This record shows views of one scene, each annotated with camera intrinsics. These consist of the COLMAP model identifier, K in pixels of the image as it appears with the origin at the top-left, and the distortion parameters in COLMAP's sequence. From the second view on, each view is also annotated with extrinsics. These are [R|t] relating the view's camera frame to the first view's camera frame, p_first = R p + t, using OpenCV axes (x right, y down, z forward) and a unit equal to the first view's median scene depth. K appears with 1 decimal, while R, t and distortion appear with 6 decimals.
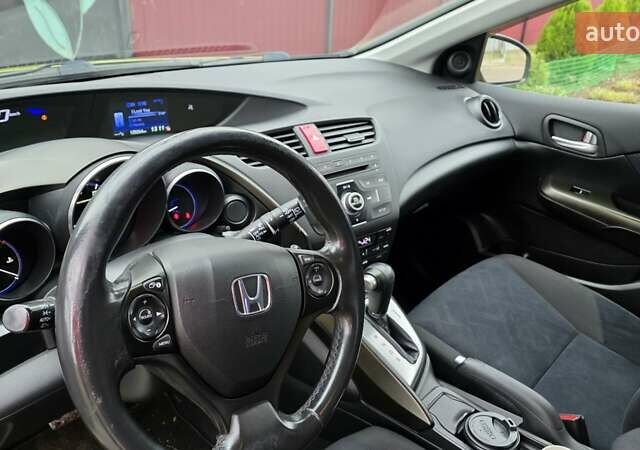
lens RADIAL K [[528.5, 0, 320.0], [0, 528.5, 225.0], [0, 0, 1]] dist [0.003631, -0.016156]
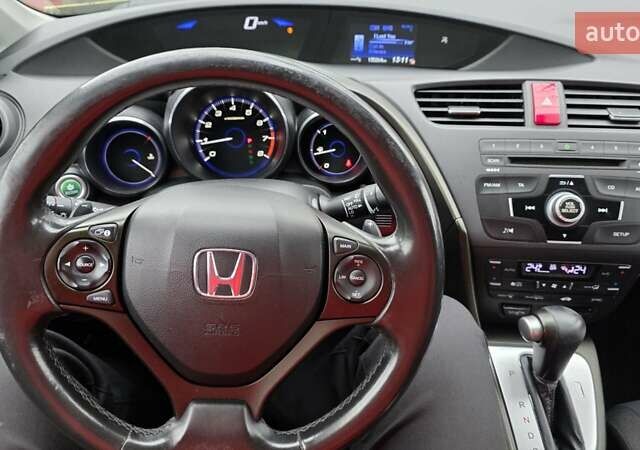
lens RADIAL K [[528.5, 0, 320.0], [0, 528.5, 225.0], [0, 0, 1]] dist [0.003631, -0.016156]
pose [[0.735153, 0.326491, -0.594099, 0.219861], [-0.262508, 0.945112, 0.194558, -0.066176], [0.625012, 0.012926, 0.780508, 0.267364]]
